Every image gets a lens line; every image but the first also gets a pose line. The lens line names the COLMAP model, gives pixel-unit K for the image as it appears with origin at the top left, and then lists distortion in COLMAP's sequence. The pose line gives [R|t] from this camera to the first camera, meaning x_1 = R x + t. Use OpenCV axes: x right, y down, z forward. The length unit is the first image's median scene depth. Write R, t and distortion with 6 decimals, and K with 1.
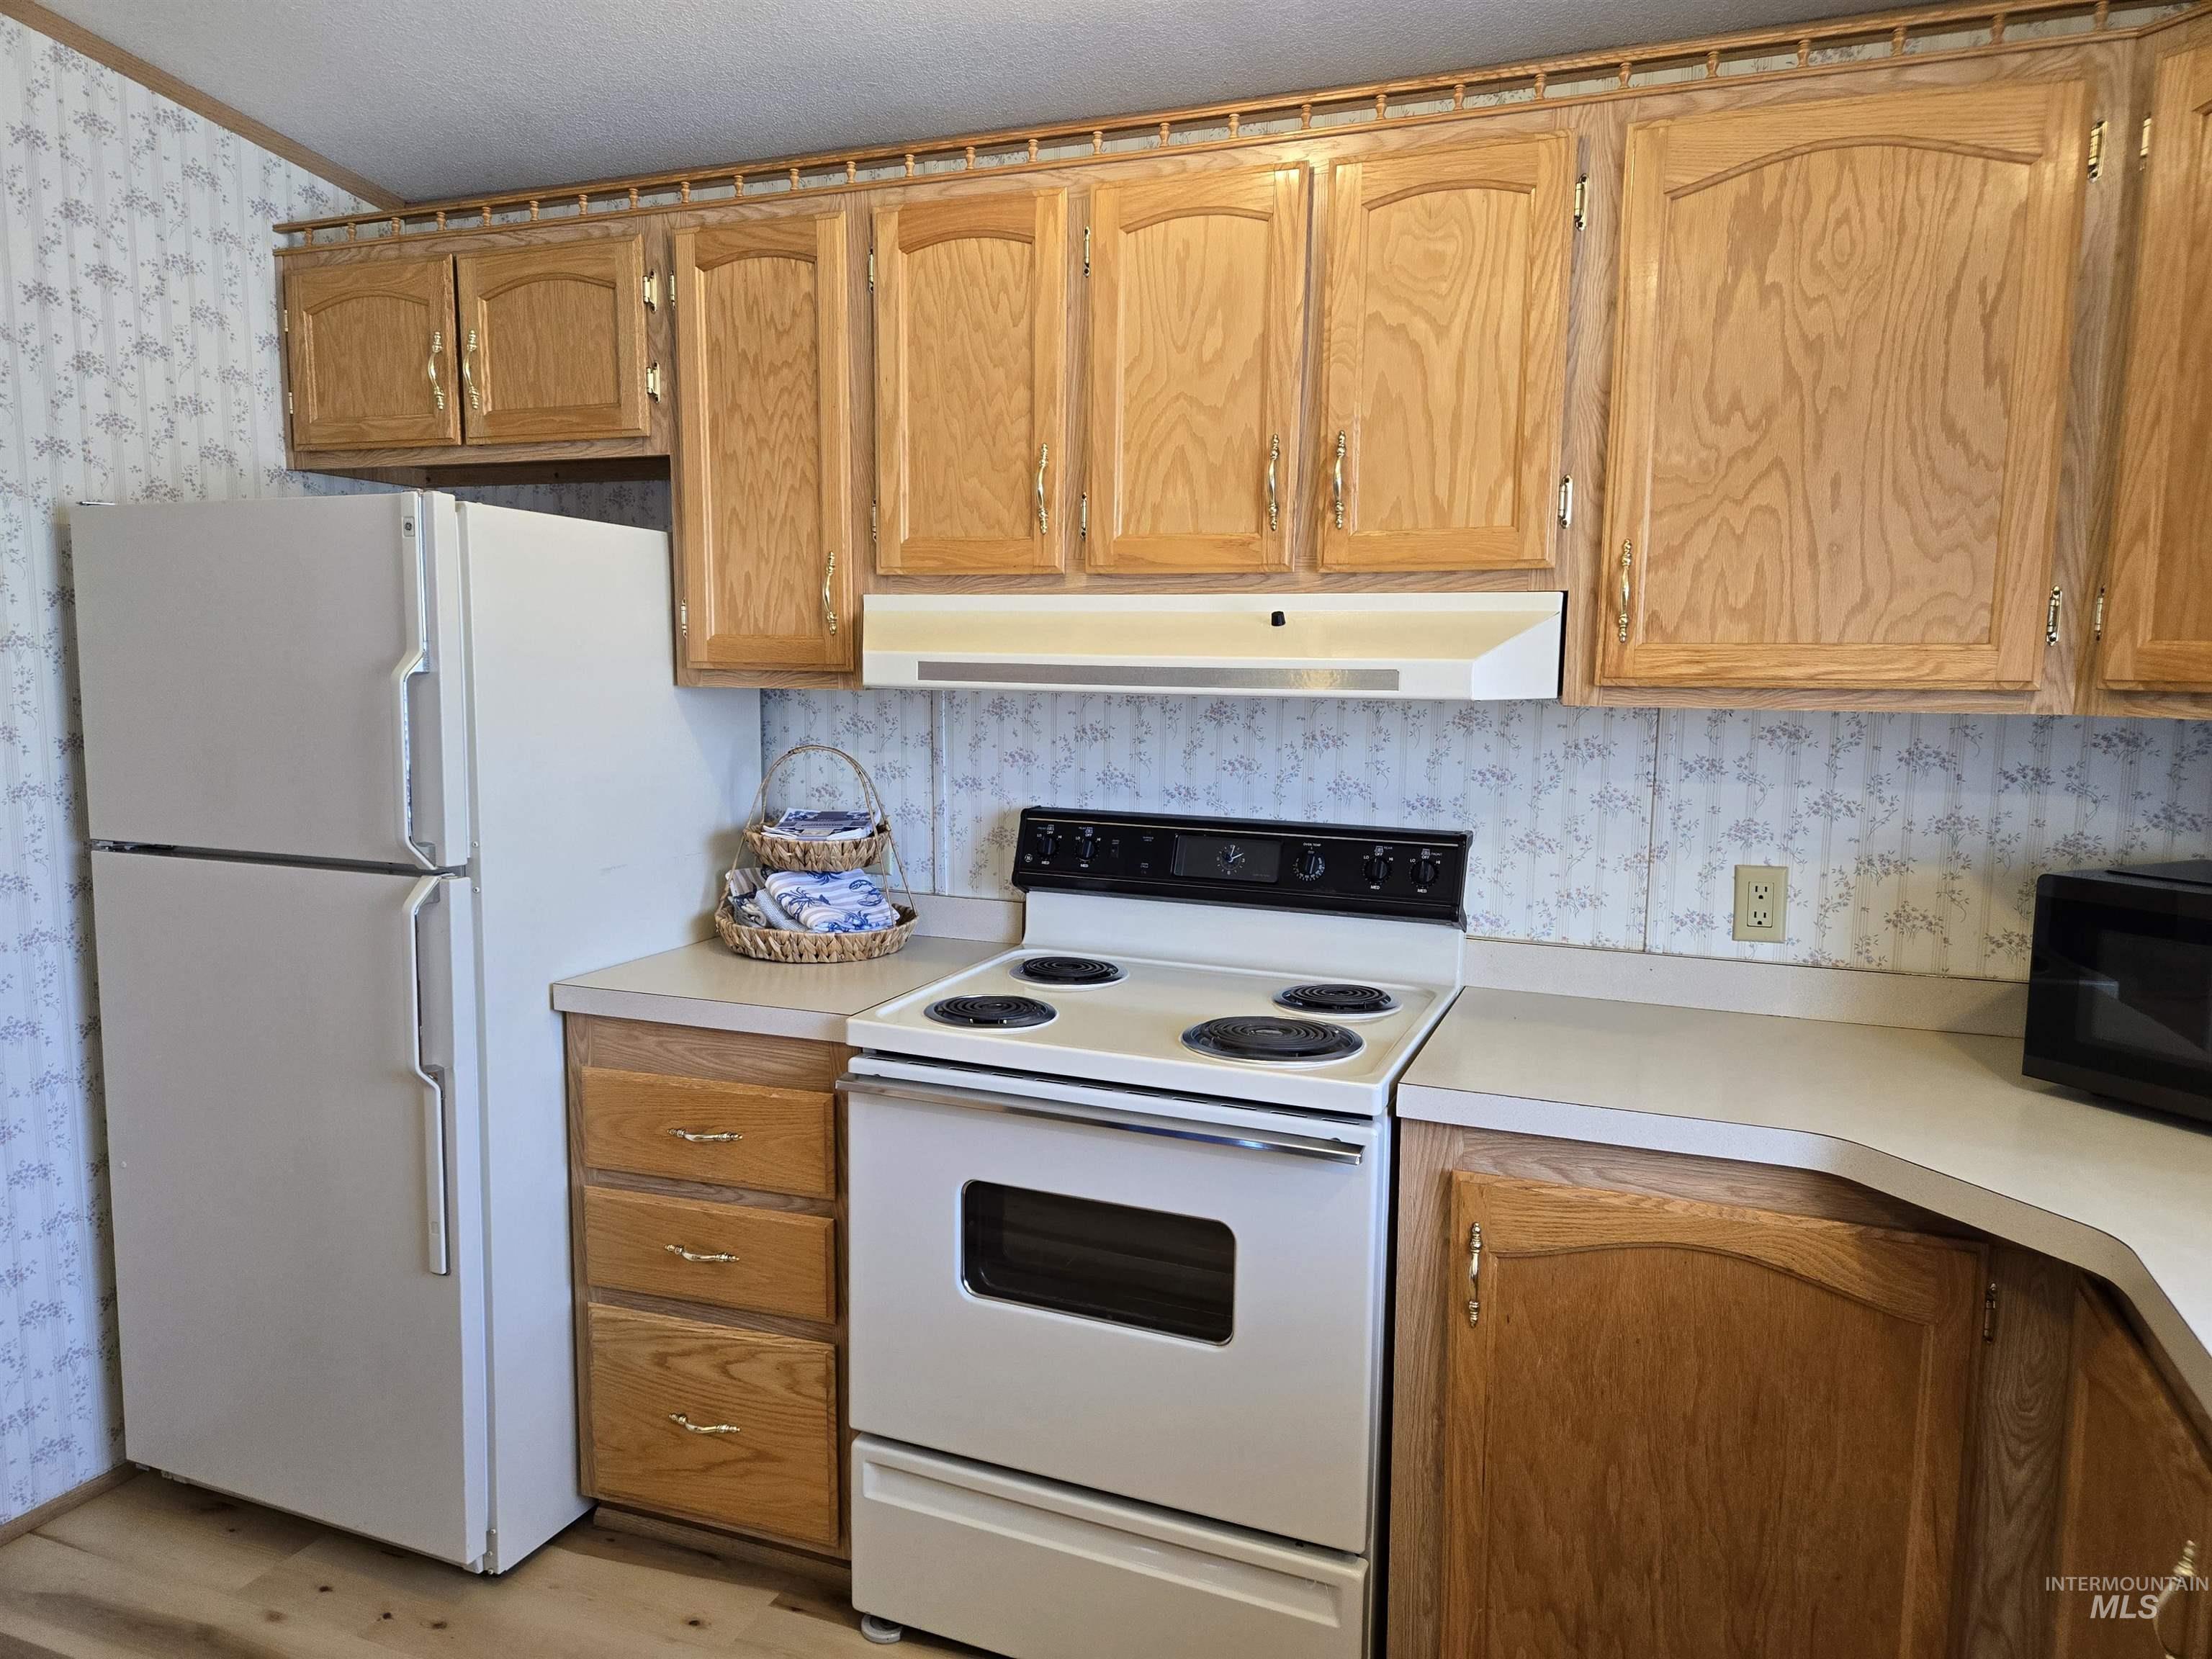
lens RADIAL K [[1476.5, 0, 1099.6], [0, 1476.5, 835.9], [0, 0, 1]] dist [0.070272, -0.060504]
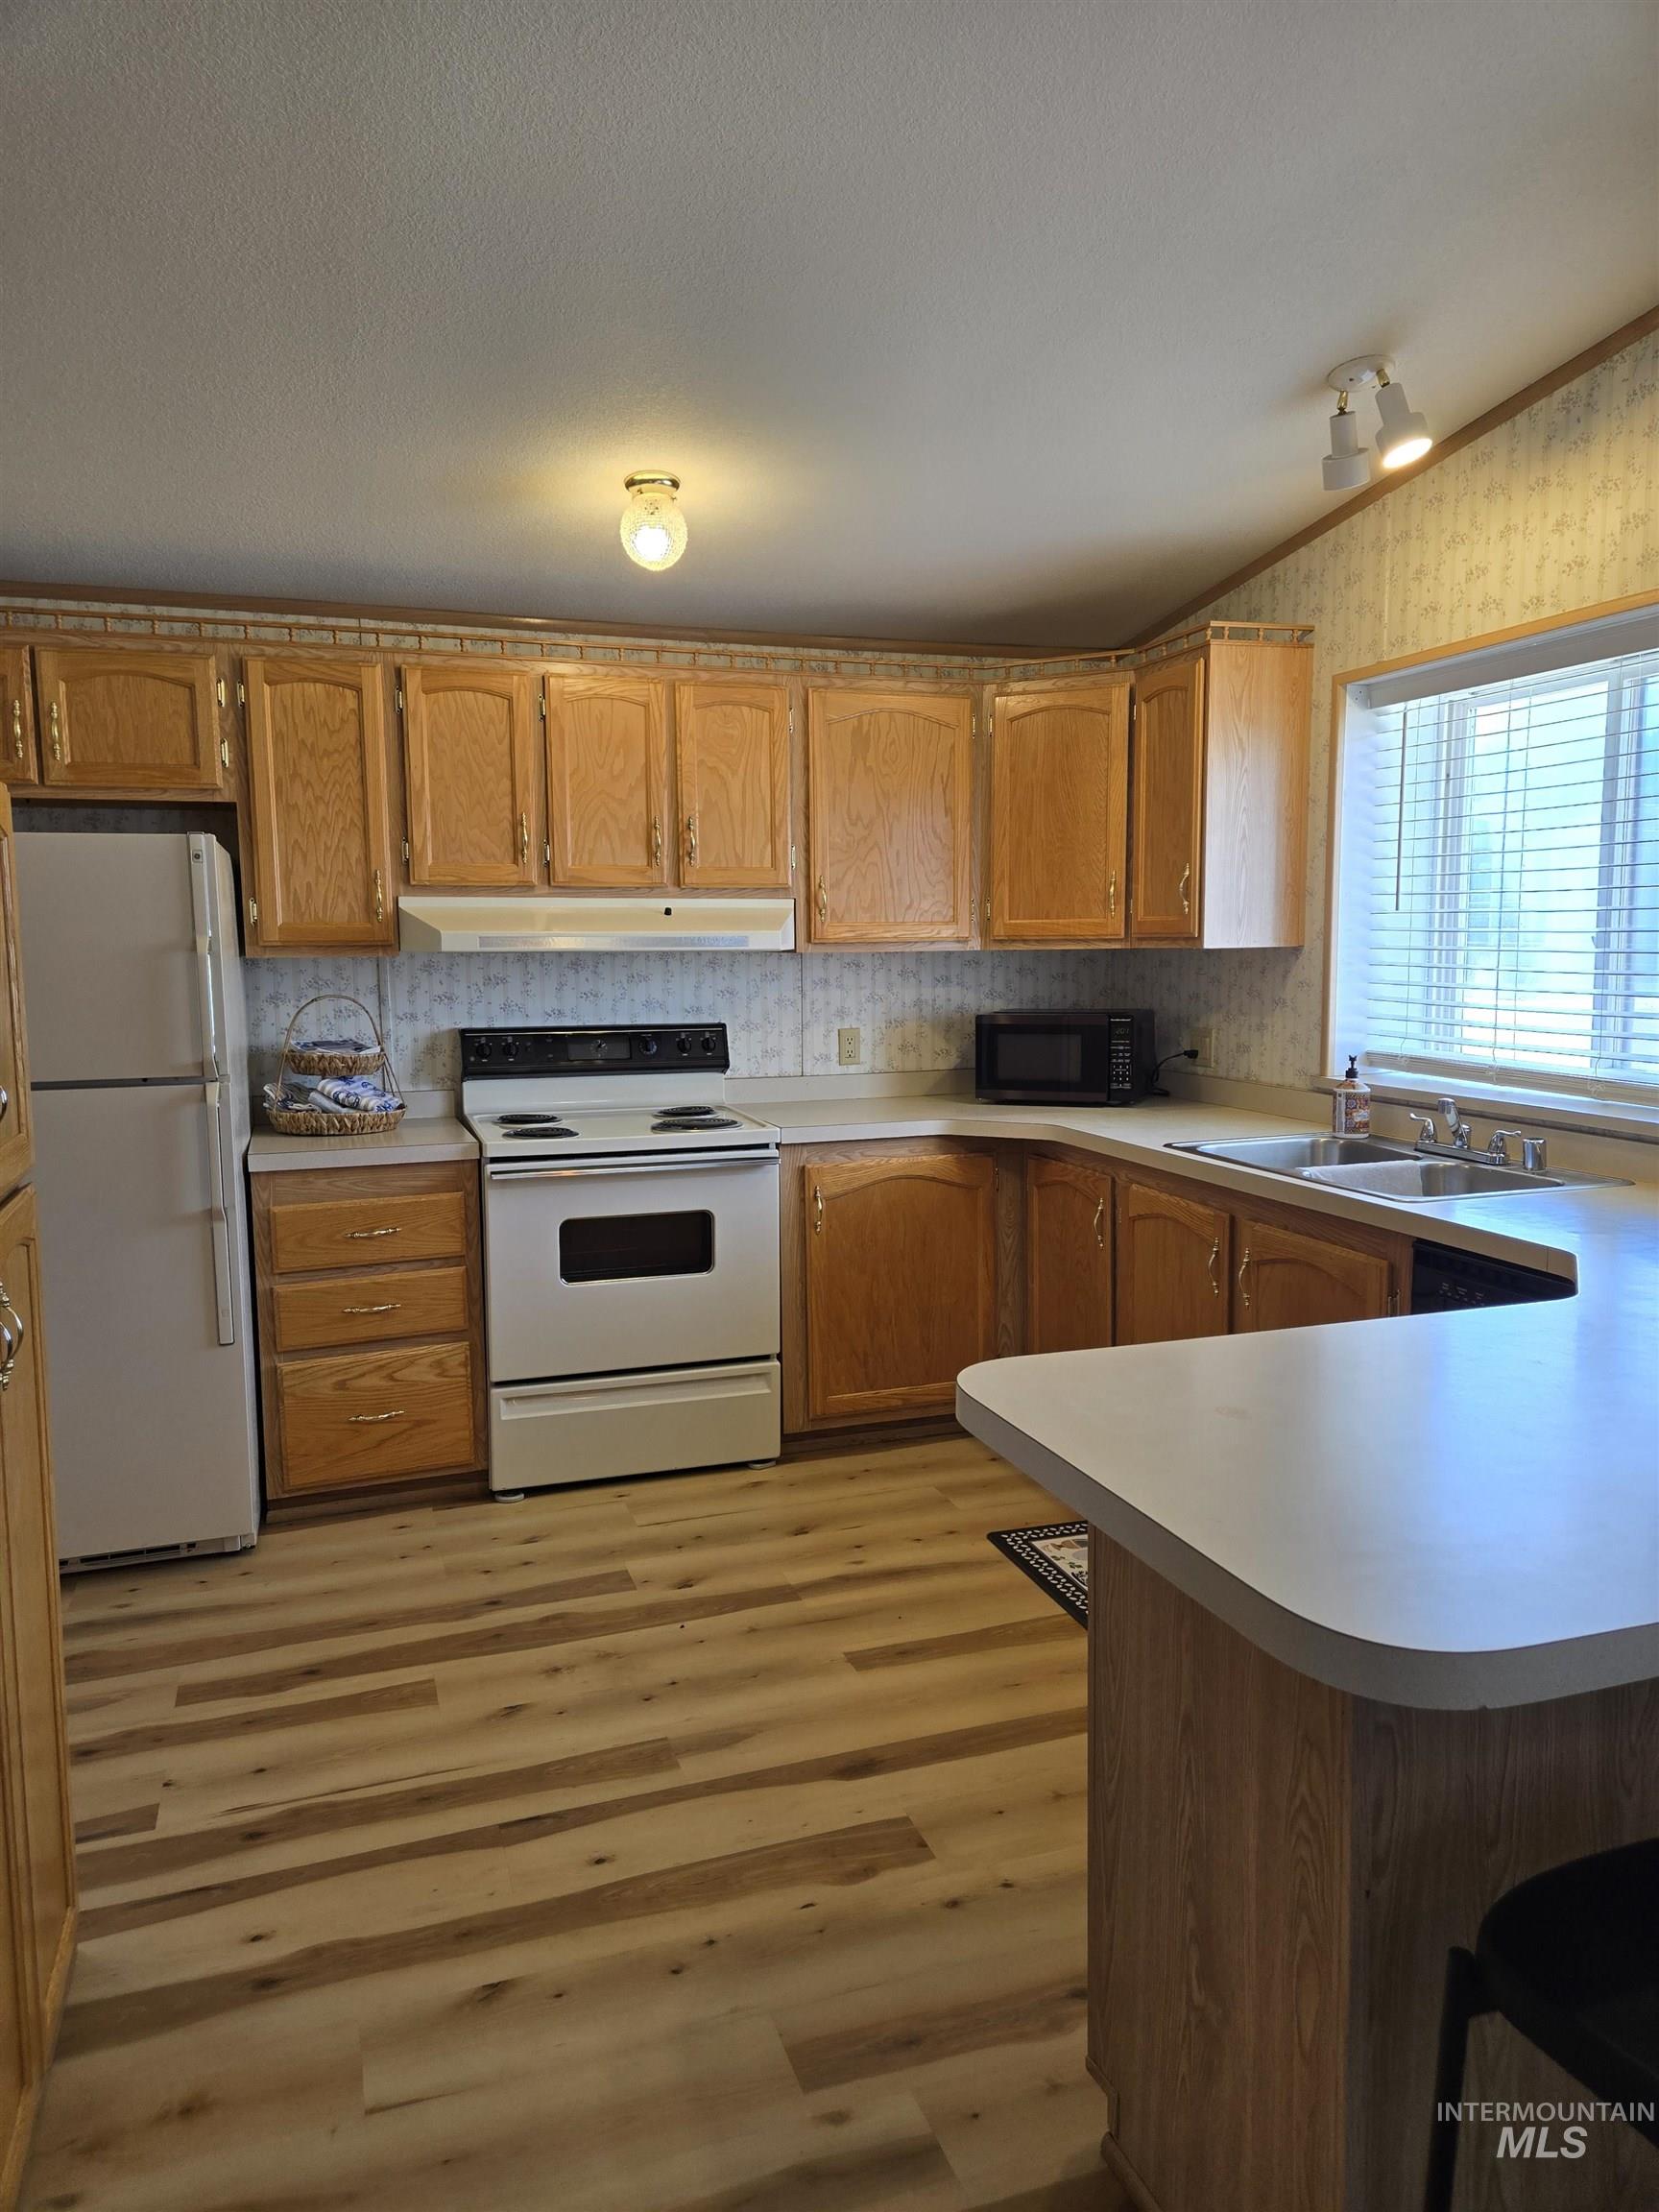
lens RADIAL K [[1452.2, 0, 829.5], [0, 1452.2, 1106.0], [0, 0, 1]] dist [0.058558, -0.057965]
pose [[0.757555, -0.093014, 0.646111, -0.930559], [0.096052, 0.994906, 0.030607, 0.065132], [-0.645666, 0.038874, 0.762630, -0.550198]]
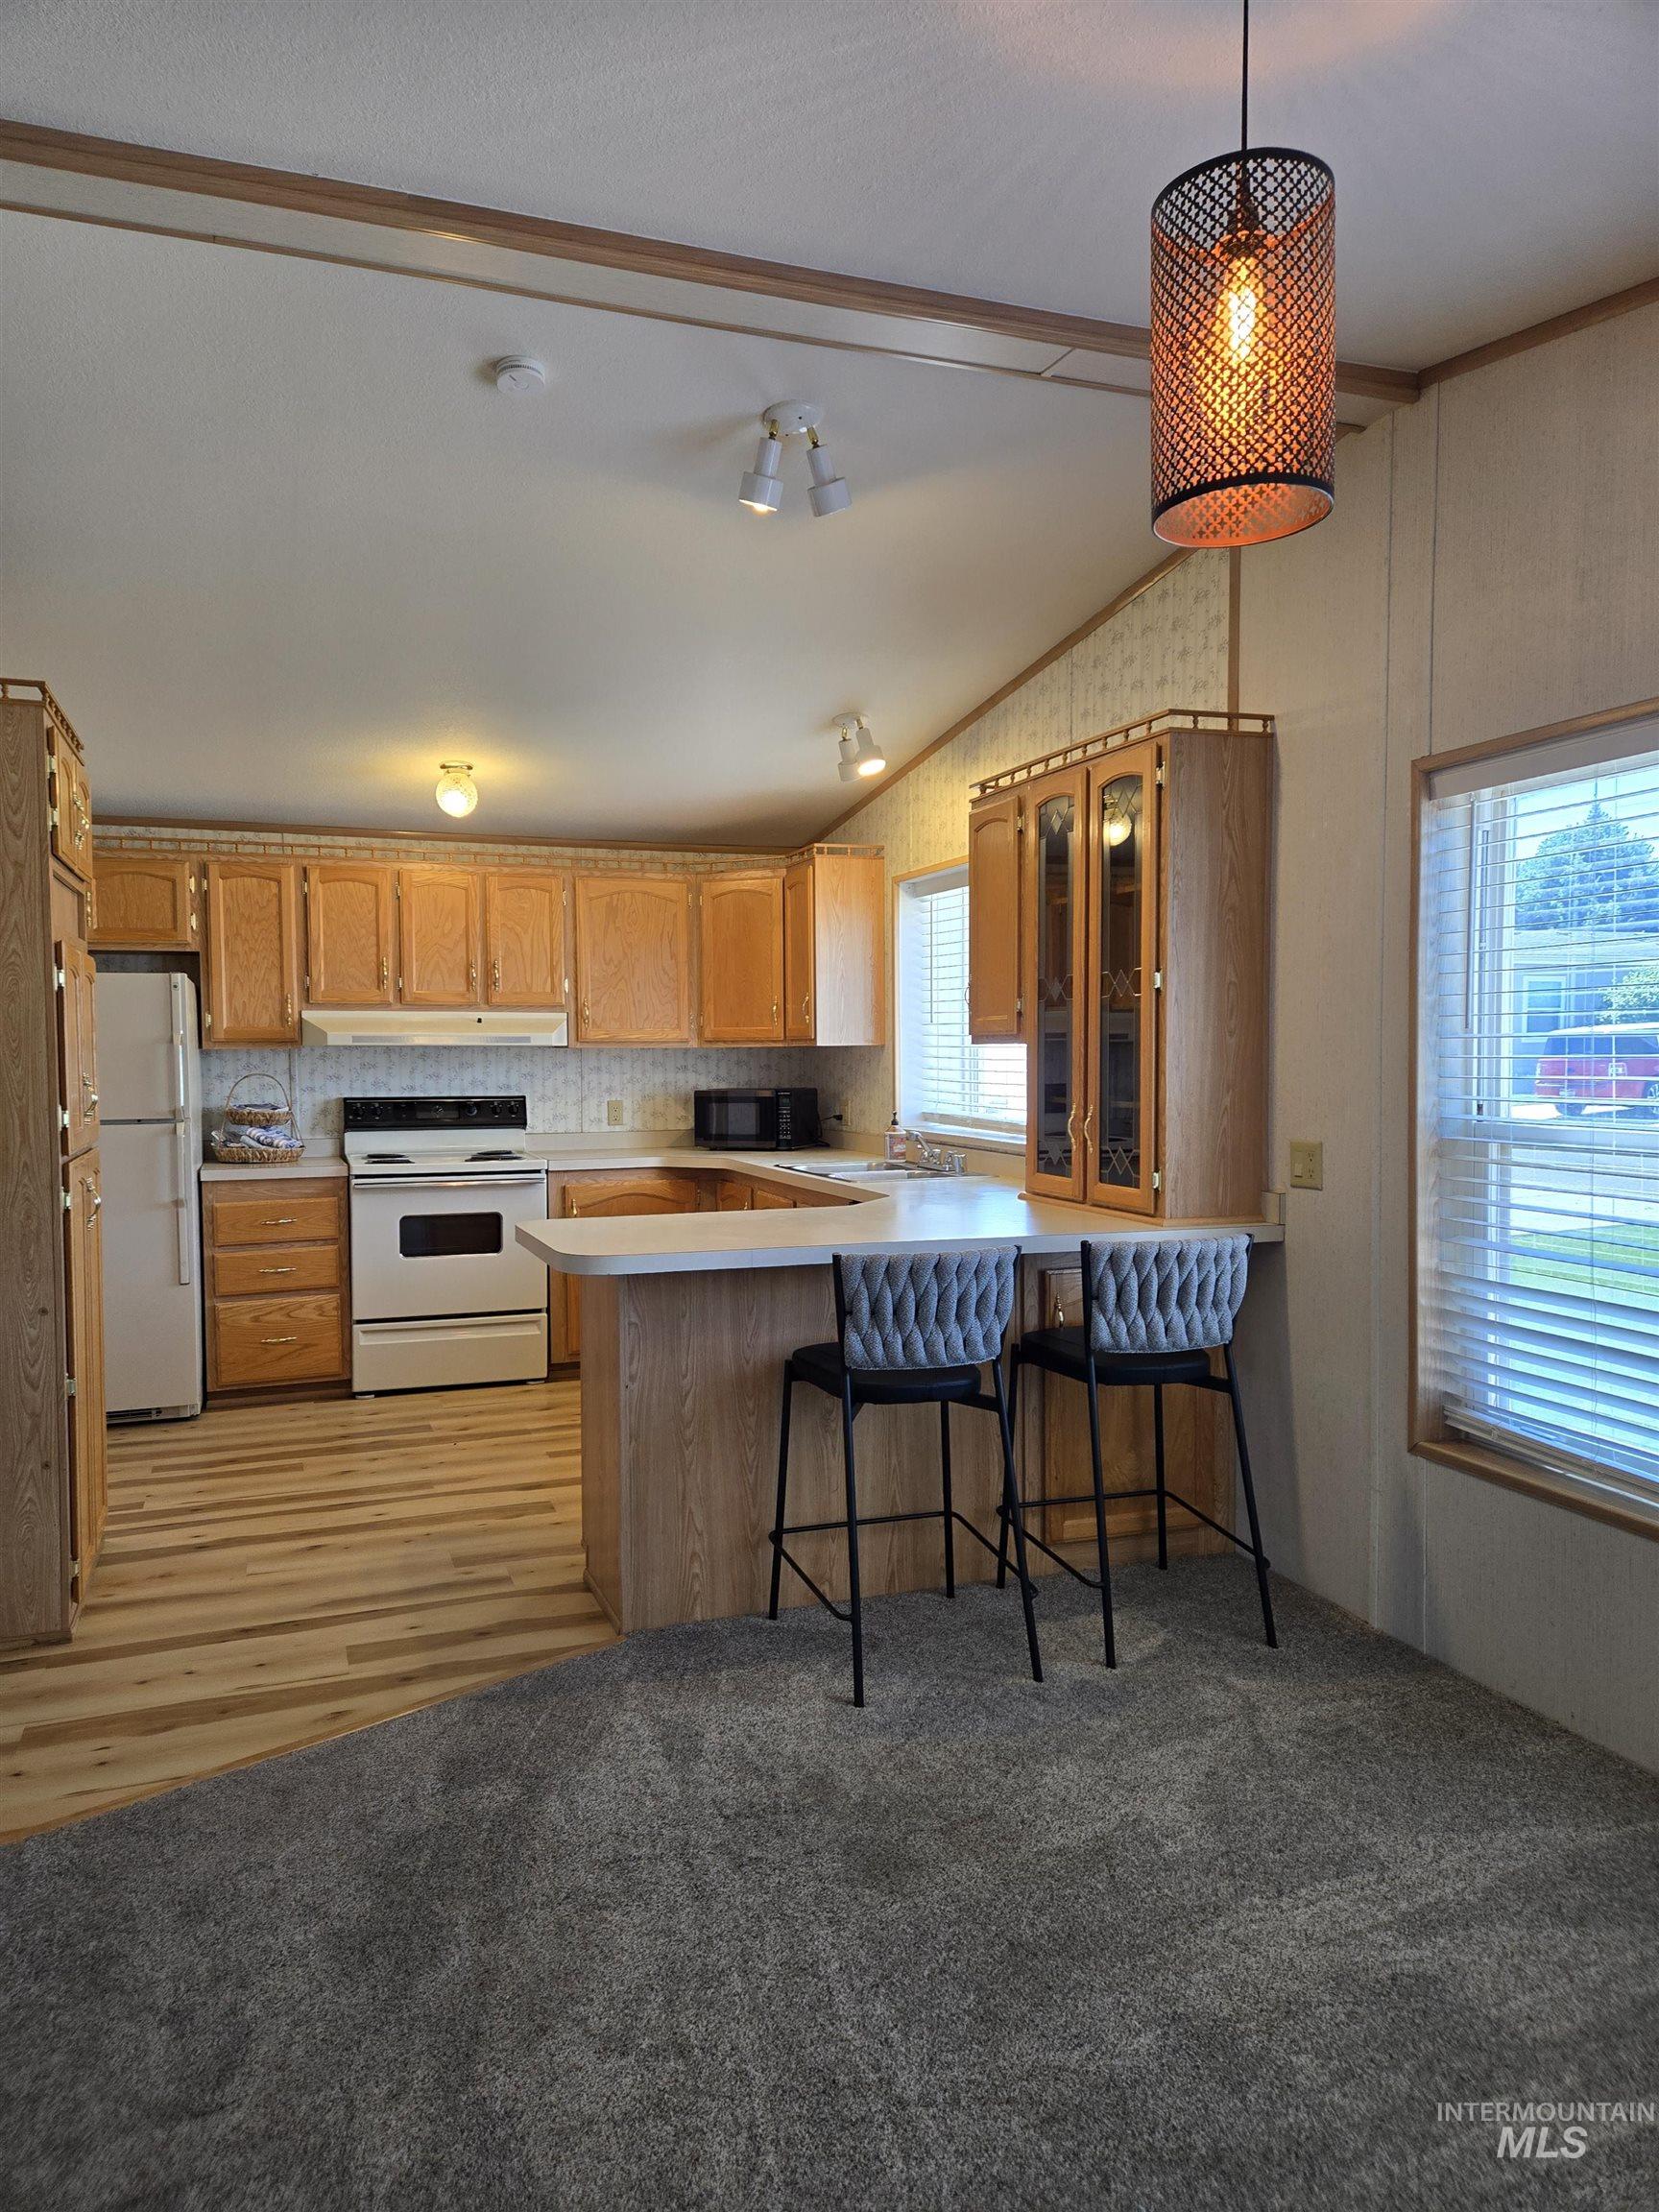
lens RADIAL K [[1451.9, 0, 797.4], [0, 1451.9, 1126.8], [0, 0, 1]] dist [0.043124, -0.000387]
pose [[0.749436, -0.050136, 0.660176, -1.285199], [0.093532, 0.995146, -0.030603, 0.205524], [-0.655437, 0.084682, 0.750487, -1.525550]]
